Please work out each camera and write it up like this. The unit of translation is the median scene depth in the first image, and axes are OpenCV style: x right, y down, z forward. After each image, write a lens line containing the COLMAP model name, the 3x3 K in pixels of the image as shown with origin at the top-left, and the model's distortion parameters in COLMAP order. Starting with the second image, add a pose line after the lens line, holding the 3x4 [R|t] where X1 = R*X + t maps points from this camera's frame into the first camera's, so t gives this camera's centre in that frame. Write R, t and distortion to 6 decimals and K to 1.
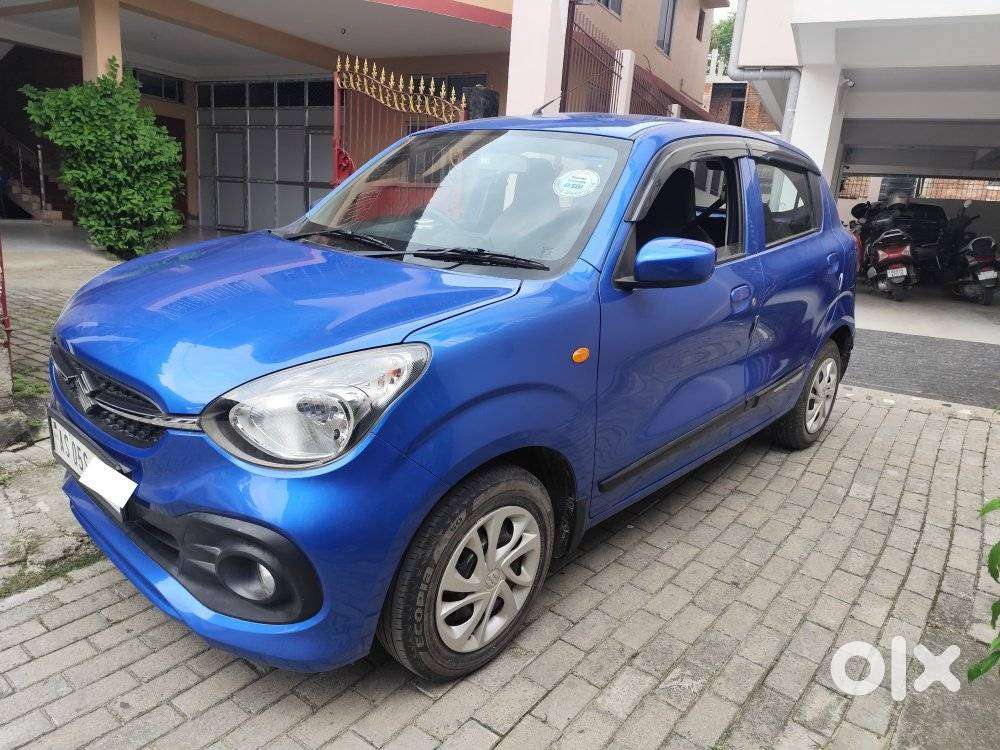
lens RADIAL K [[682.6, 0, 493.9], [0, 682.6, 378.7], [0, 0, 1]] dist [0.022883, -0.026541]
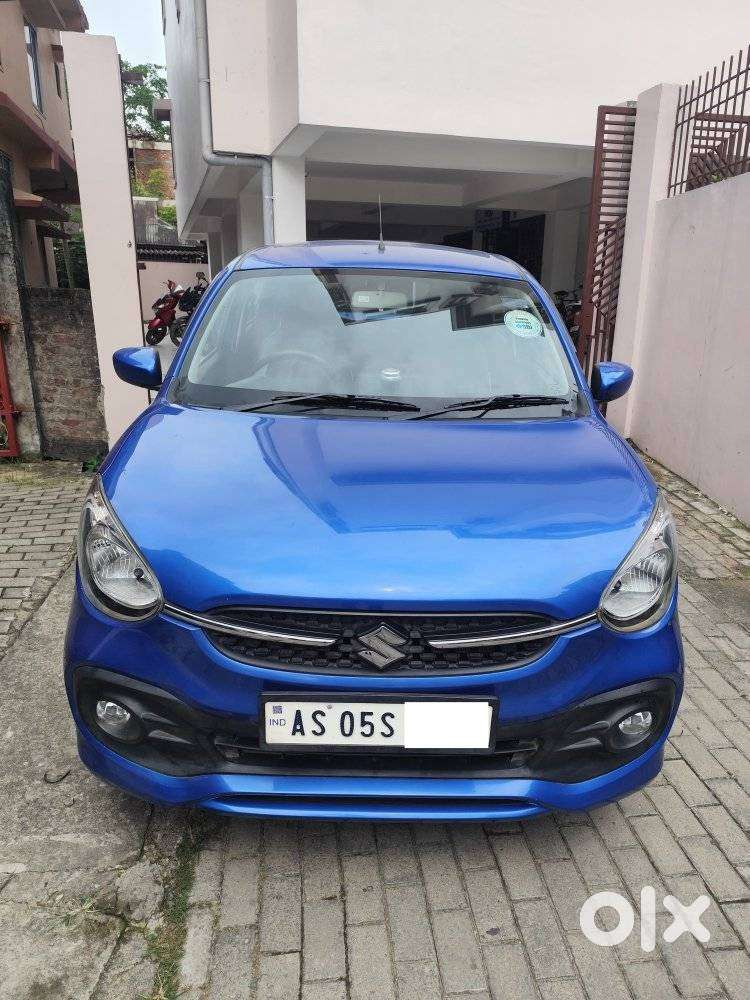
lens RADIAL K [[682.6, 0, 375.9], [0, 682.6, 495.0], [0, 0, 1]] dist [0.022883, -0.026541]
pose [[0.717025, -0.258898, 0.647184, -0.835895], [0.207655, 0.965646, 0.156230, -0.222614], [-0.665398, 0.022370, 0.746154, 0.282993]]
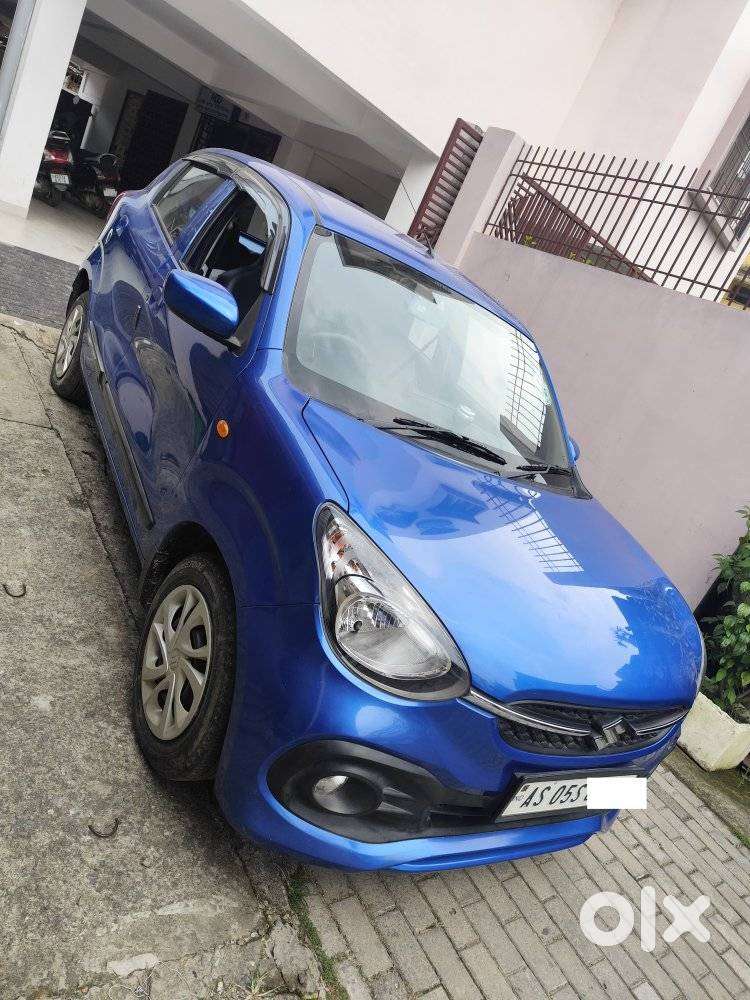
lens RADIAL K [[683.2, 0, 379.3], [0, 683.2, 498.4], [0, 0, 1]] dist [0.025605, -0.027884]
pose [[0.277048, -0.249734, 0.927835, -1.152088], [-0.180697, 0.934863, 0.305581, -0.406981], [-0.943712, -0.252318, 0.213875, 0.901460]]
